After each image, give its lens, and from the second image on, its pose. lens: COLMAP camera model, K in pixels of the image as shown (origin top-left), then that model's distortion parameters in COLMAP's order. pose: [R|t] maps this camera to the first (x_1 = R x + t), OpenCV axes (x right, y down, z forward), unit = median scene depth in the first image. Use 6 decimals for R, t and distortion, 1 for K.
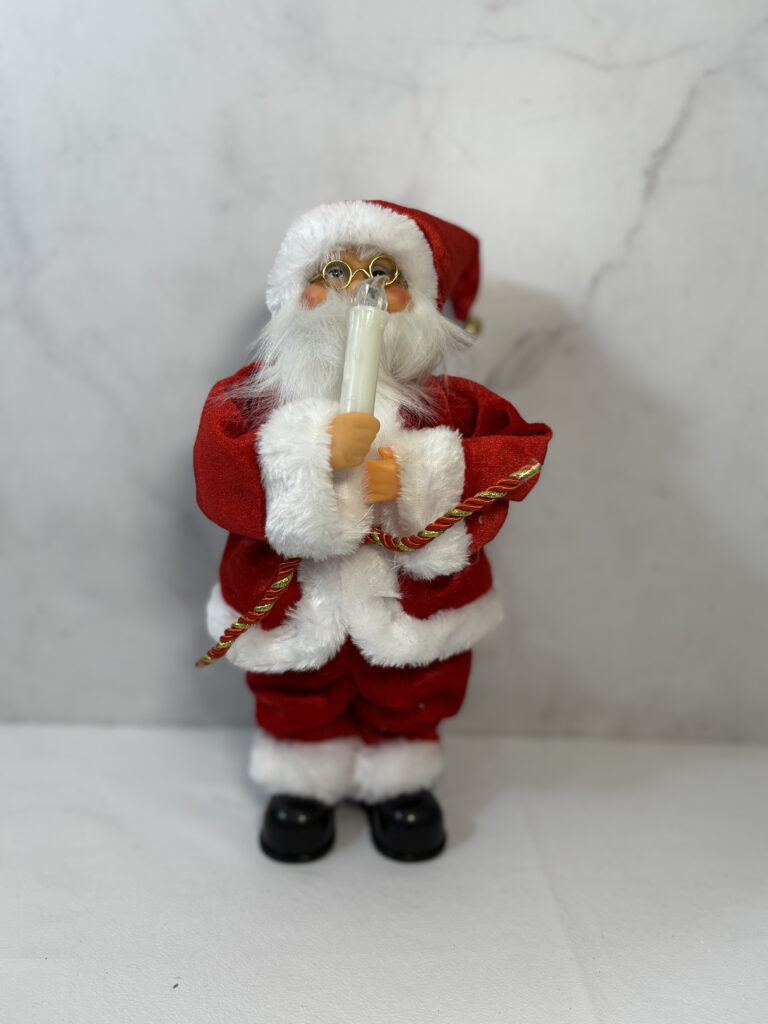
lens RADIAL K [[805.6, 0, 376.5], [0, 805.6, 503.8], [0, 0, 1]] dist [0.005352, -0.023239]
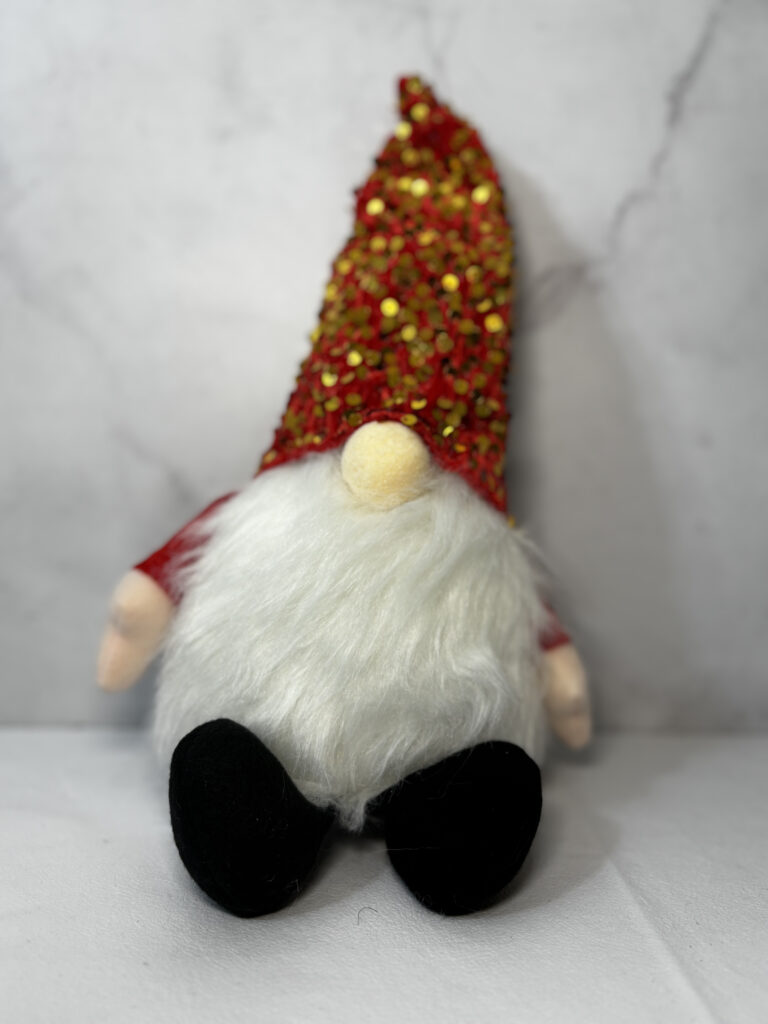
lens RADIAL K [[805.6, 0, 386.0], [0, 805.6, 501.4], [0, 0, 1]] dist [0.005352, -0.023239]
pose [[0.999473, -0.012175, 0.030106, -0.034551], [0.016160, 0.990591, -0.135897, 0.184207], [-0.028168, 0.136312, 0.990265, 0.134226]]
